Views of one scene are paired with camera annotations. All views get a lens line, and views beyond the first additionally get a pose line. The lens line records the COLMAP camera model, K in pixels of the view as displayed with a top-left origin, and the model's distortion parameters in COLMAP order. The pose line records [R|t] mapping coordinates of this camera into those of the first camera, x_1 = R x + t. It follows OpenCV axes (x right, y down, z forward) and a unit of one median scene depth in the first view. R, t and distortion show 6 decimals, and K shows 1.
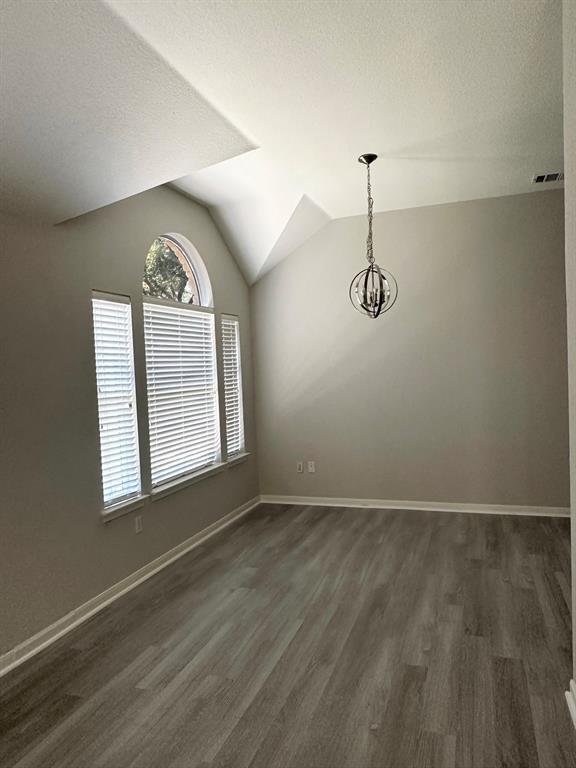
lens RADIAL K [[539.2, 0, 288.0], [0, 539.2, 384.0], [0, 0, 1]] dist [-0.009790, 0.001514]
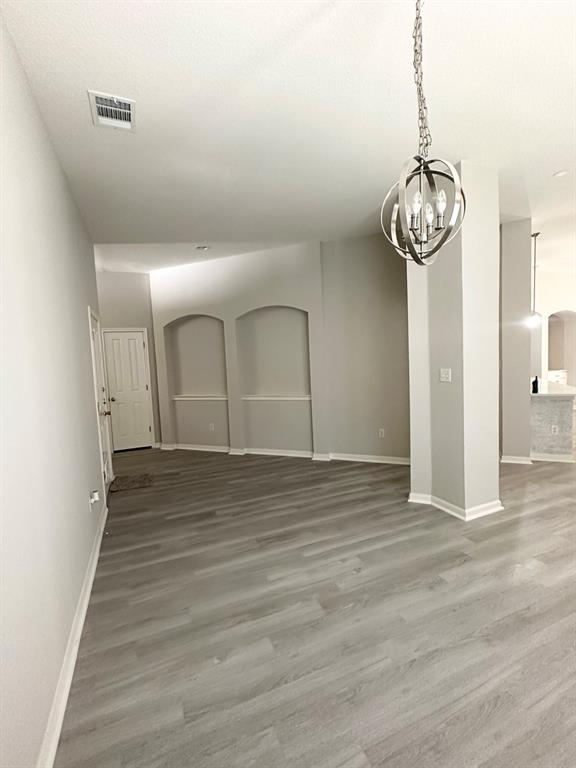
lens RADIAL K [[355.0, 0, 288.0], [0, 355.0, 384.0], [0, 0, 1]] dist [0.002276, 0.000787]
pose [[-0.670297, 0.021139, 0.741791, -0.012923], [0.094991, 0.993815, 0.057515, -0.036304], [-0.735988, 0.109016, -0.668160, 1.427214]]
